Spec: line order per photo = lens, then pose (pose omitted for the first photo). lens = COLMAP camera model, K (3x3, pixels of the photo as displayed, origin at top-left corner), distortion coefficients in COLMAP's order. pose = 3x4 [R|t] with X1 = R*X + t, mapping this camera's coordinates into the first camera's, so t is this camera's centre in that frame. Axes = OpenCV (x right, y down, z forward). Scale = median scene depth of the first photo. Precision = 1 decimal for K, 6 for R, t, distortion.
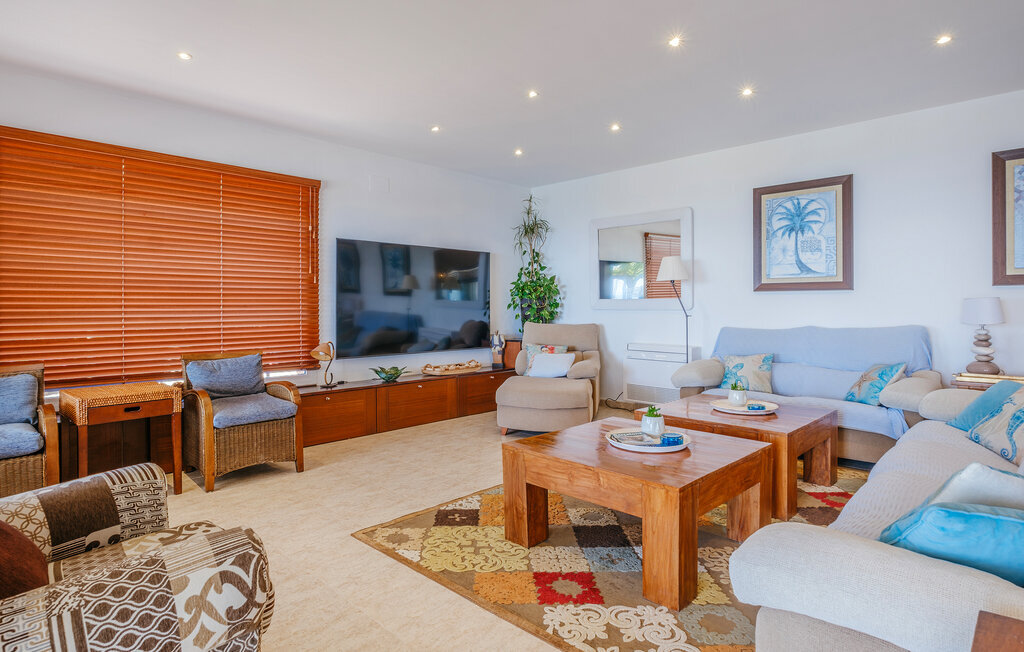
lens RADIAL K [[557.0, 0, 508.8], [0, 557.0, 310.9], [0, 0, 1]] dist [-0.003524, -0.000628]
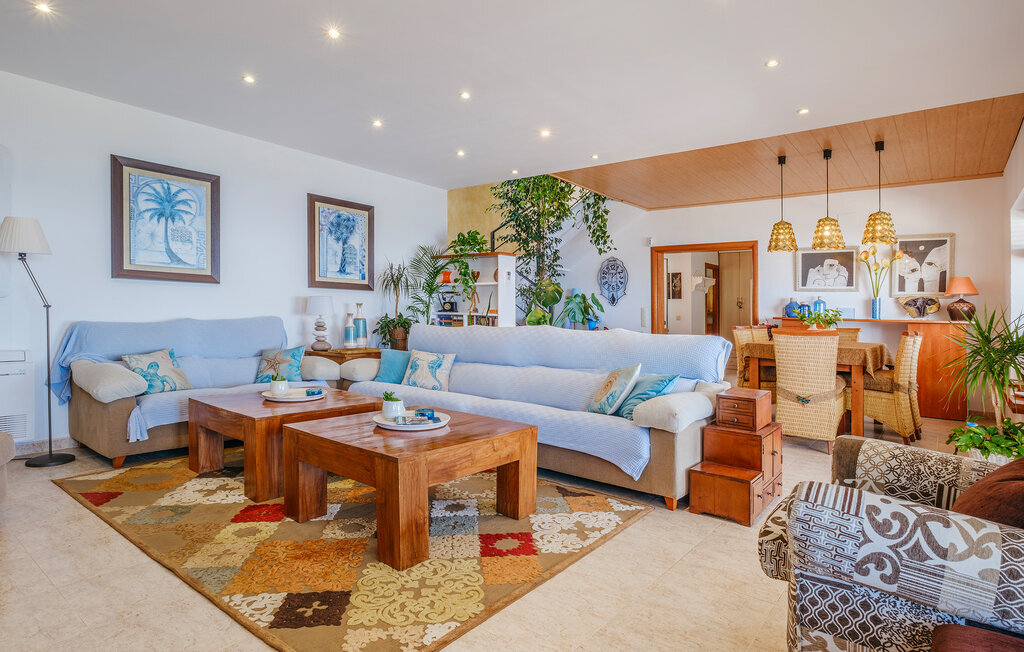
lens RADIAL K [[562.4, 0, 511.6], [0, 562.4, 299.1], [0, 0, 1]] dist [0.002119, 0.001073]
pose [[-0.111665, 0.025149, 0.993428, -0.515981], [-0.014717, 0.999528, -0.026958, 0.012327], [-0.993637, -0.017630, -0.111242, 0.551484]]
